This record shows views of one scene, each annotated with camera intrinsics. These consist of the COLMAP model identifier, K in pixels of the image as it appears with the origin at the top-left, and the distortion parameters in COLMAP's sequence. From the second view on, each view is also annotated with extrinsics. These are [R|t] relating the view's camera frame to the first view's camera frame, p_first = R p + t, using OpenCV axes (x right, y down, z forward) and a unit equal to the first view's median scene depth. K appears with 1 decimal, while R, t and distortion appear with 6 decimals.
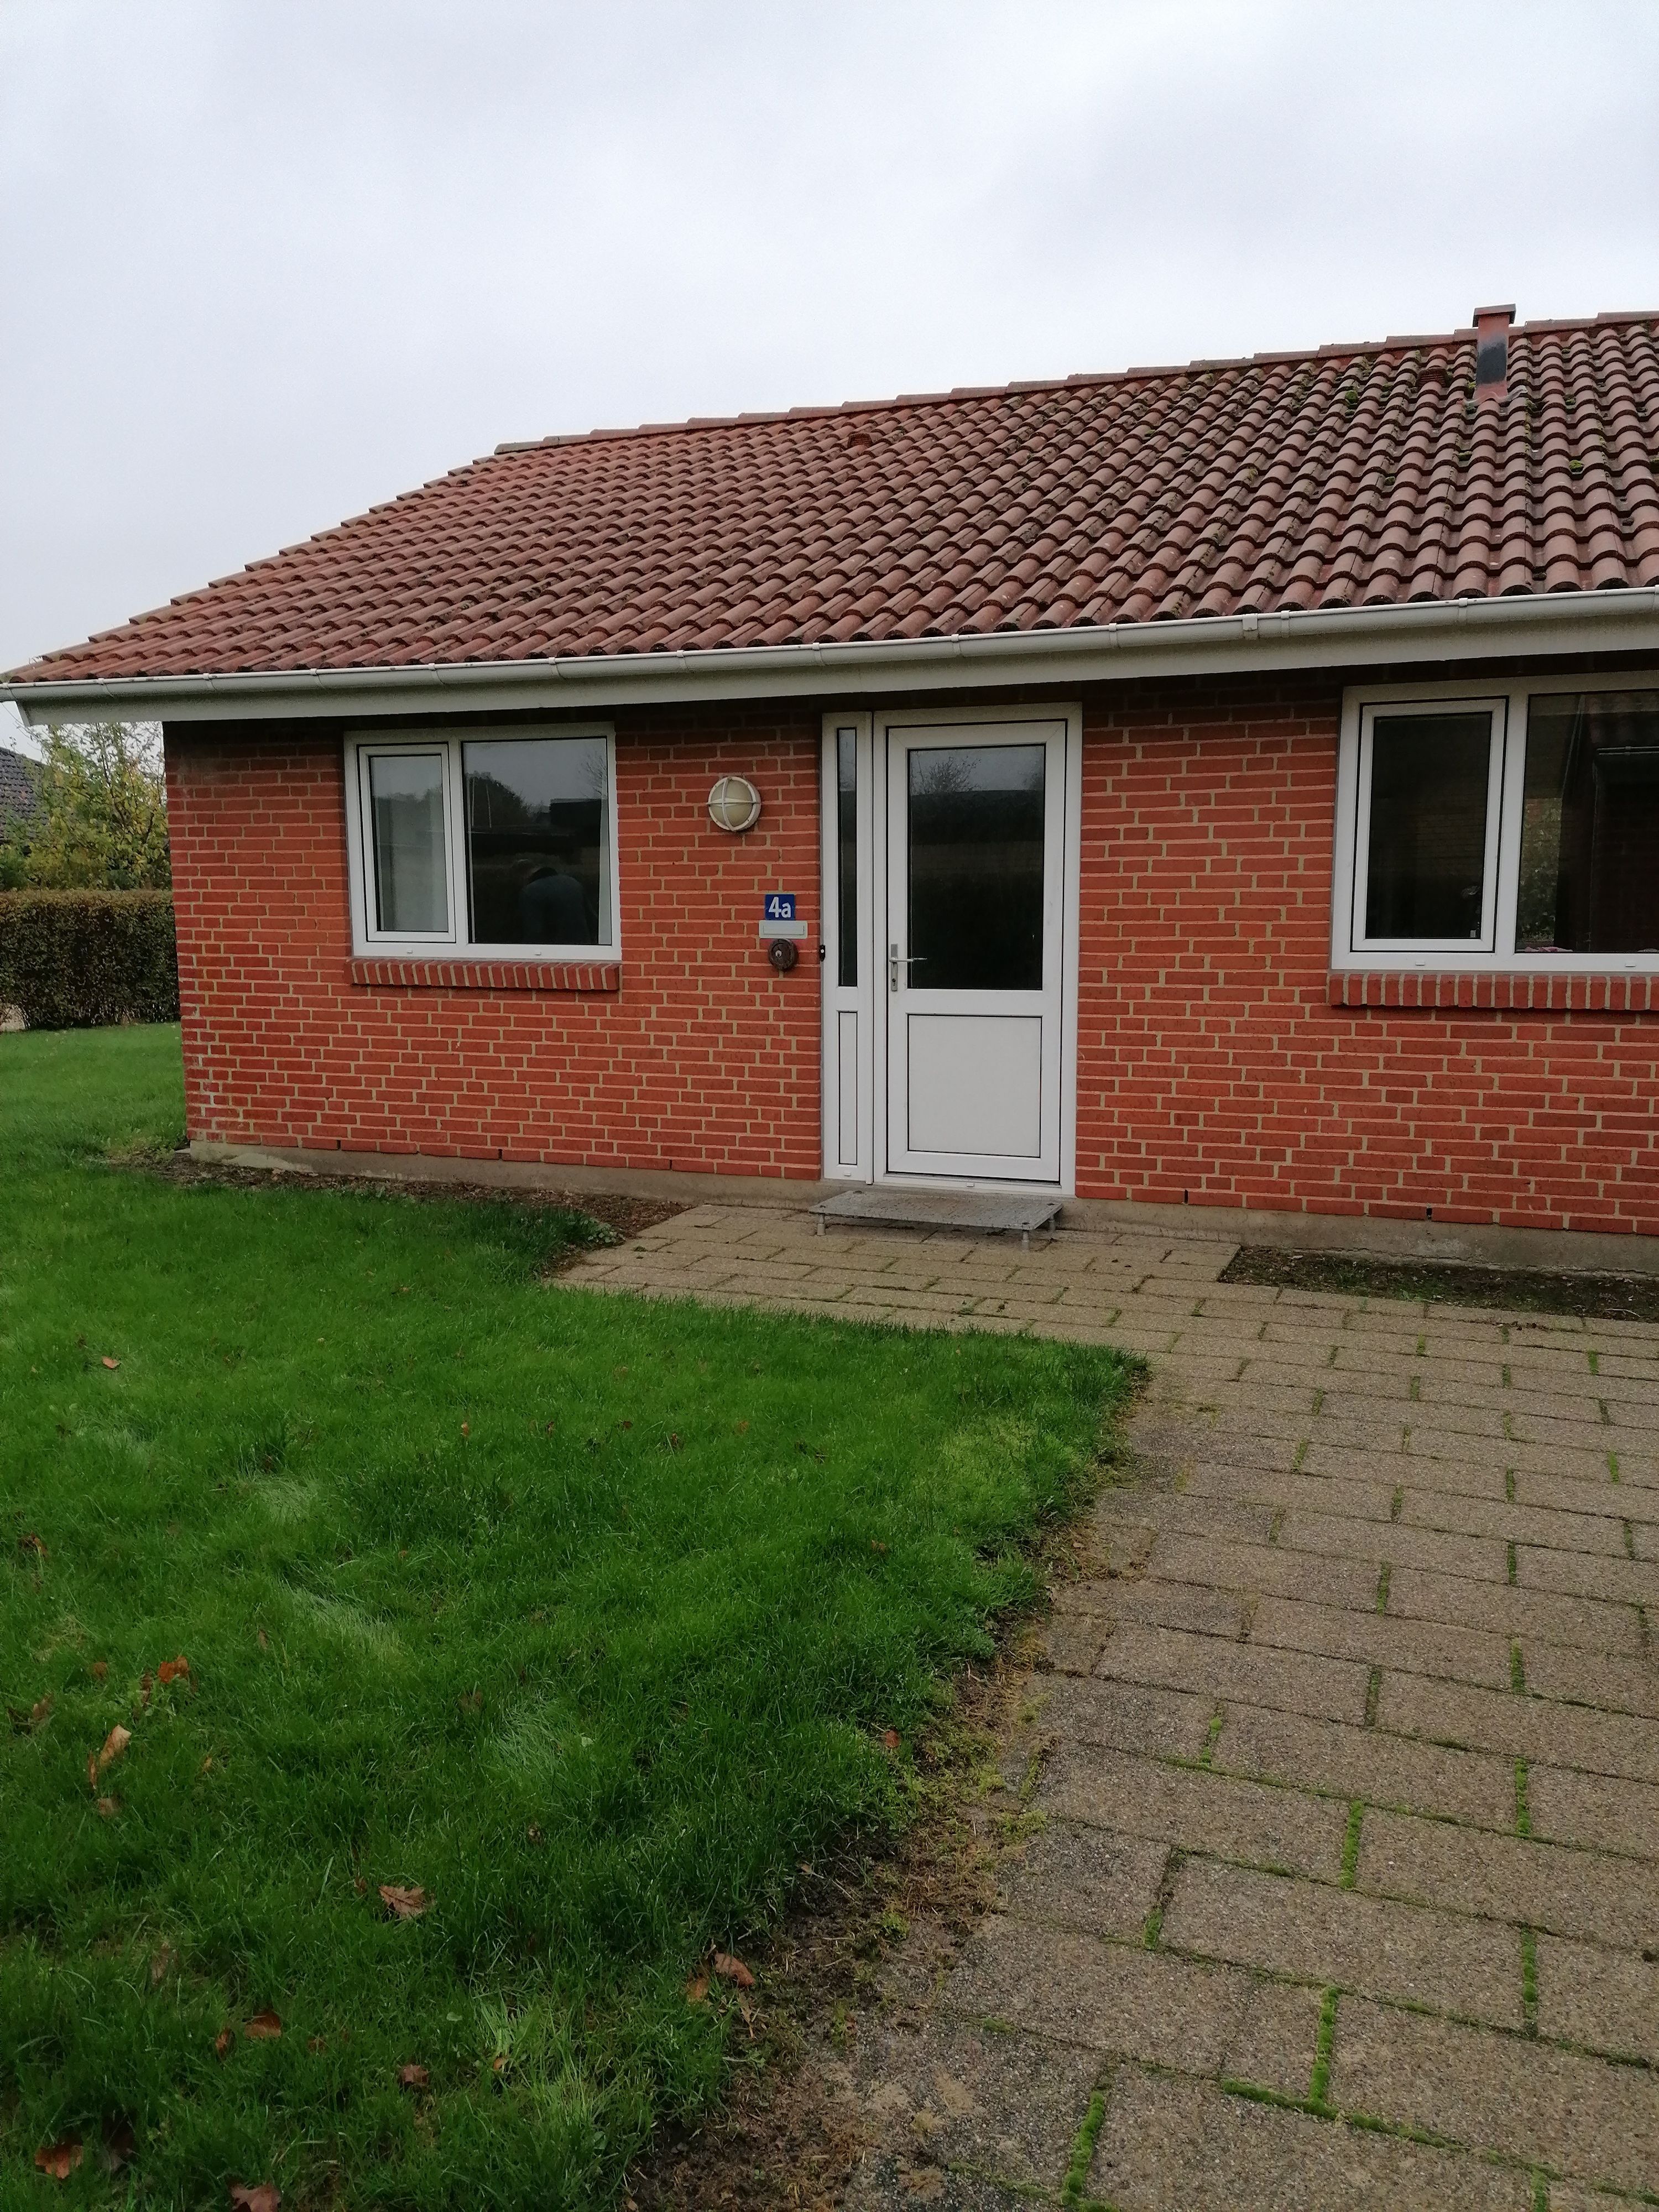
lens RADIAL K [[1638.4, 0, 837.4], [0, 1638.4, 1104.0], [0, 0, 1]] dist [0.119753, -0.144791]
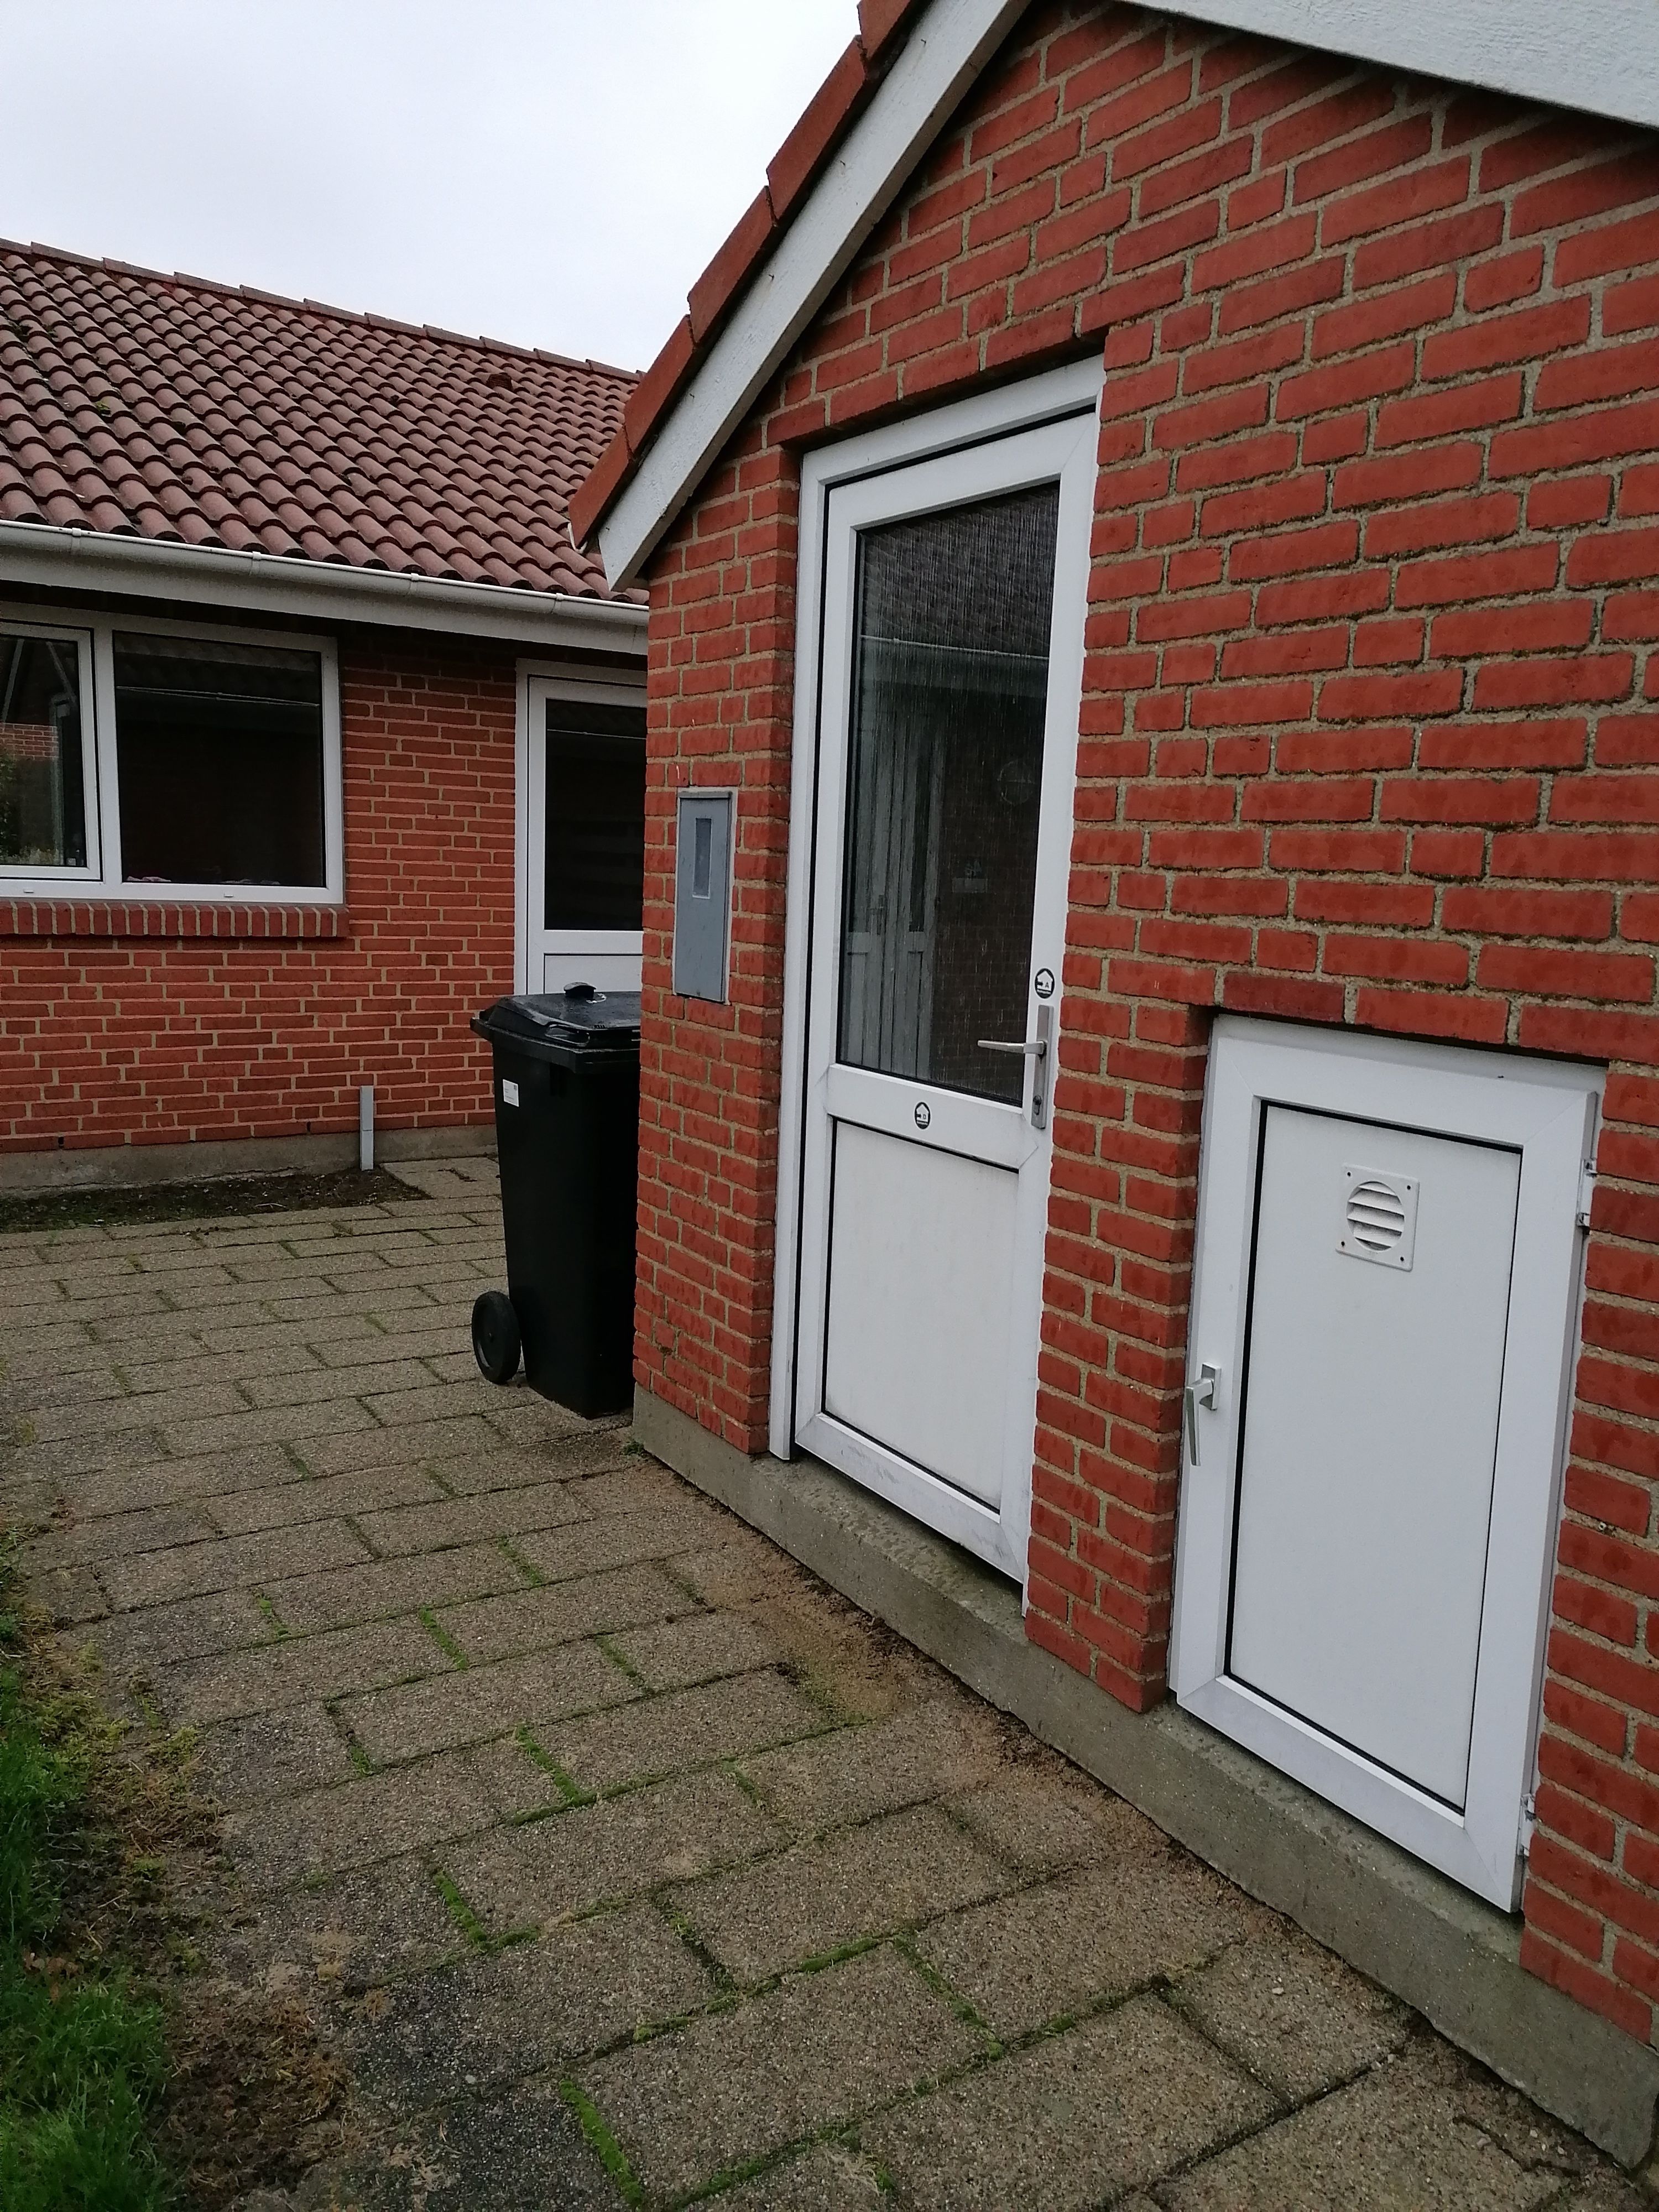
lens RADIAL K [[1638.4, 0, 837.4], [0, 1638.4, 1104.0], [0, 0, 1]] dist [0.119753, -0.144791]
pose [[0.587335, -0.097474, 0.803453, -0.180284], [0.062779, 0.995217, 0.074846, -0.003093], [-0.806905, 0.006480, 0.590645, 0.029638]]
